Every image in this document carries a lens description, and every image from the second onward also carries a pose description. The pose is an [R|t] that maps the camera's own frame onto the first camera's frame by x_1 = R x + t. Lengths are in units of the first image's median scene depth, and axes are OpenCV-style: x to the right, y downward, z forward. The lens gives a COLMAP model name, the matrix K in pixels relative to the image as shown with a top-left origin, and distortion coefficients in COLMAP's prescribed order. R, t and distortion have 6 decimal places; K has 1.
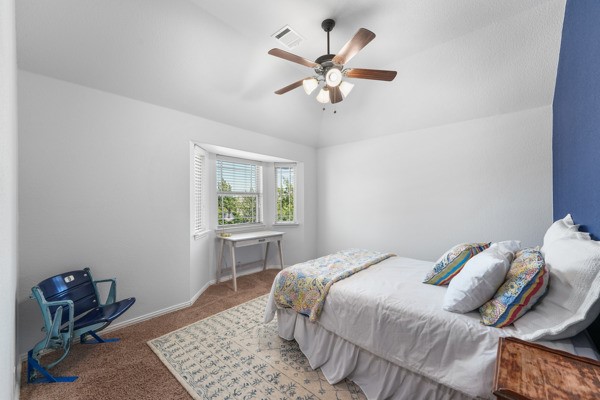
lens RADIAL K [[241.3, 0, 301.5], [0, 241.3, 198.8], [0, 0, 1]] dist [0.000072, 0.000017]
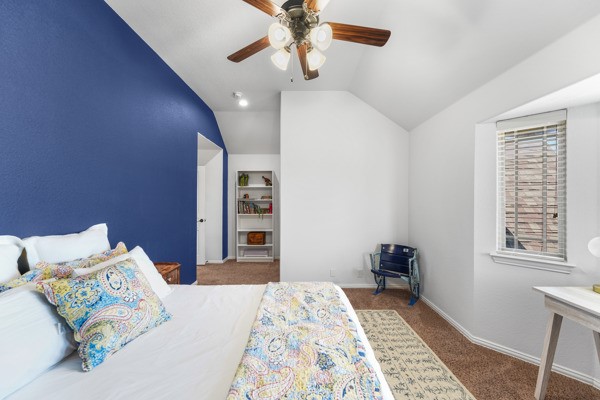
lens RADIAL K [[241.3, 0, 299.7], [0, 241.3, 200.1], [0, 0, 1]] dist [0.000072, 0.000017]
pose [[-0.769455, -0.004208, -0.638687, 0.557831], [0.001009, 0.999969, -0.007804, -0.008822], [0.638700, -0.006649, -0.769427, 1.512760]]
